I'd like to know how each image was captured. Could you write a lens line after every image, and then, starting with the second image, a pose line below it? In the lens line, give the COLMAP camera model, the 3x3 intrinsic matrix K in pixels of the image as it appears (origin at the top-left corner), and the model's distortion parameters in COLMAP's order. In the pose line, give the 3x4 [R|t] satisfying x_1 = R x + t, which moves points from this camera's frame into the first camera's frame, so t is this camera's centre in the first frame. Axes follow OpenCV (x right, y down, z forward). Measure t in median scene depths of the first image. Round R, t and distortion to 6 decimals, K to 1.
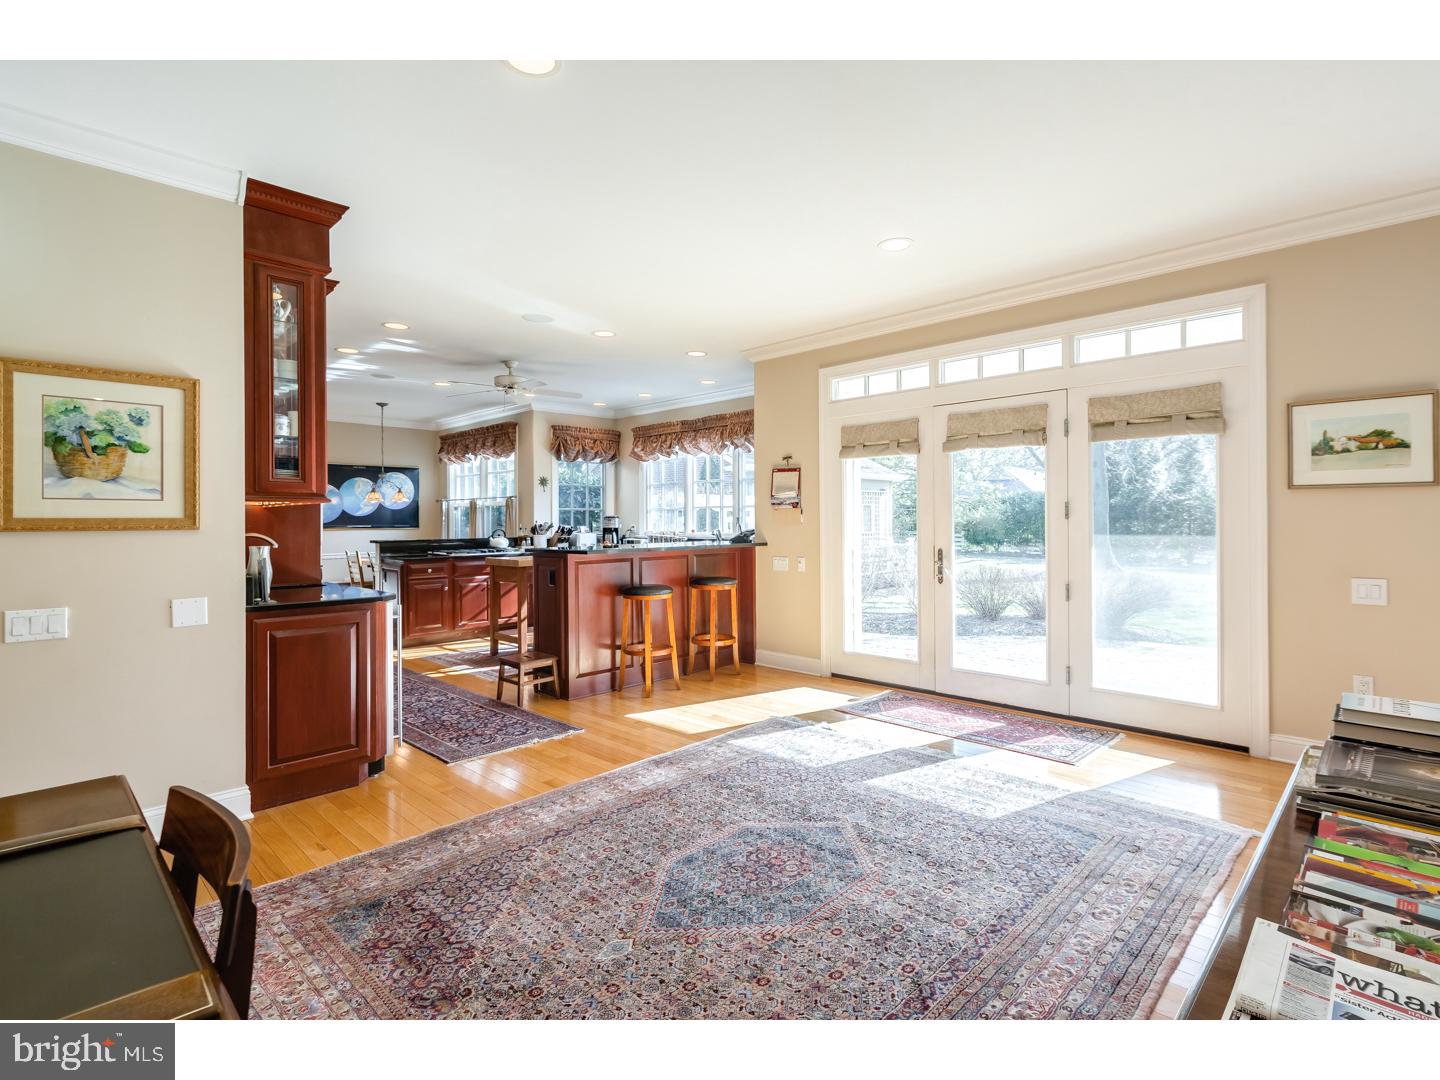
lens RADIAL K [[710.1, 0, 732.2], [0, 710.1, 519.1], [0, 0, 1]] dist [0.004564, -0.000684]
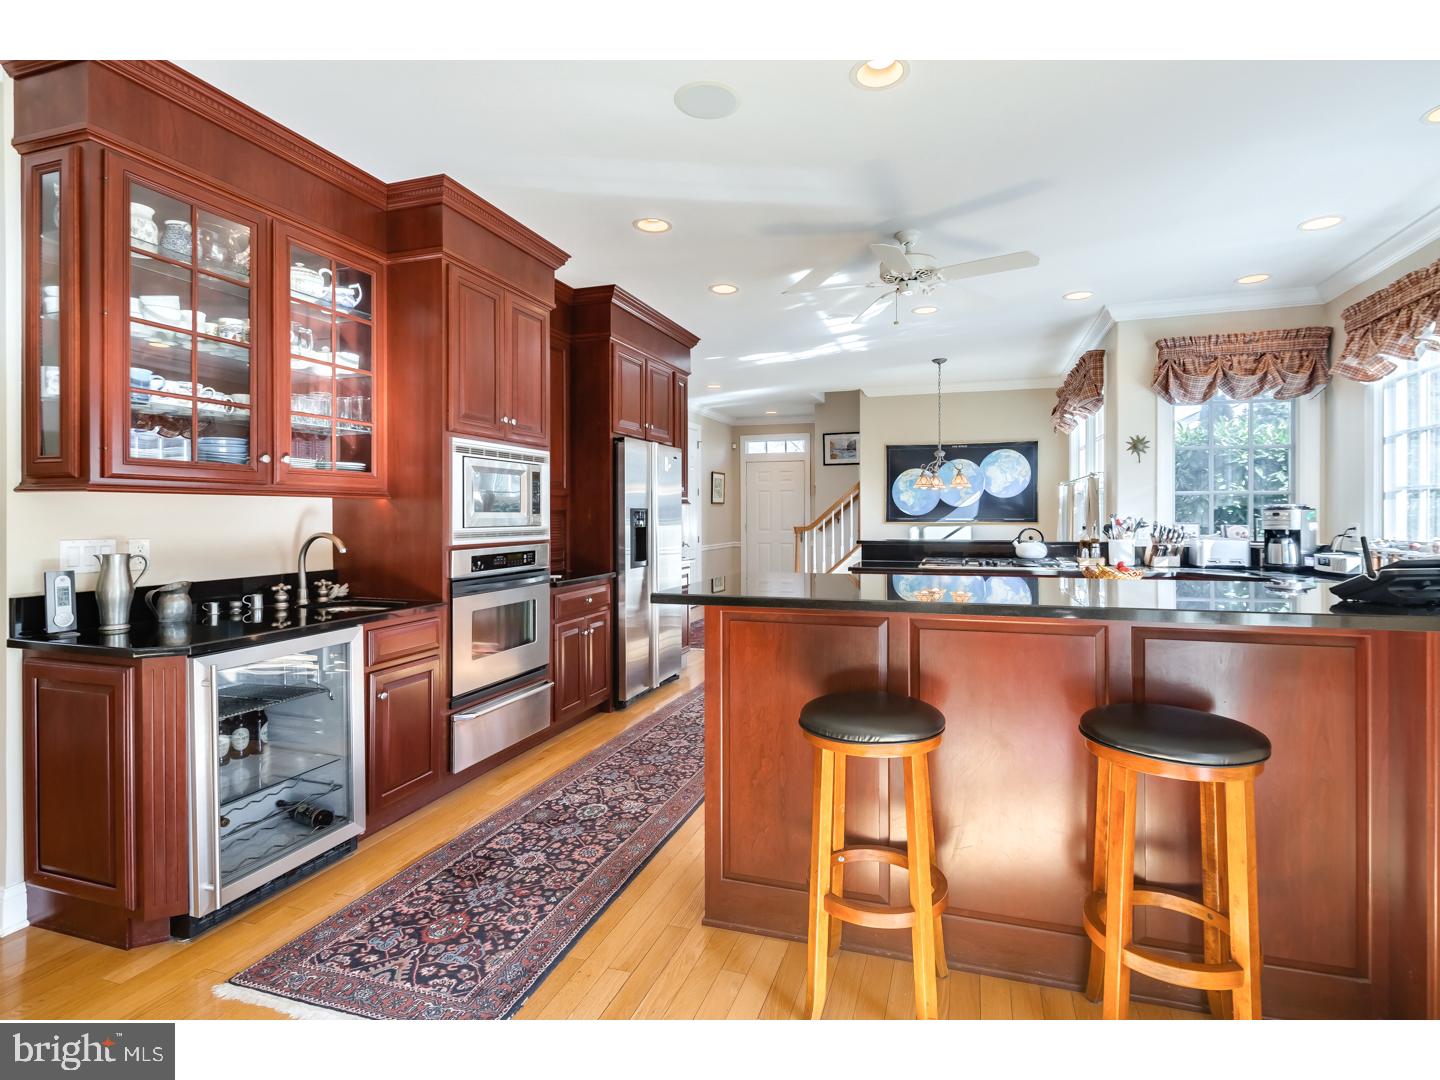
lens RADIAL K [[716.6, 0, 743.7], [0, 716.6, 519.2], [0, 0, 1]] dist [-0.002465, -0.000672]
pose [[0.450111, 0.011222, -0.892902, 0.101561], [0.002660, 0.999900, 0.013907, -0.002782], [0.892969, -0.008634, 0.450036, 0.464403]]
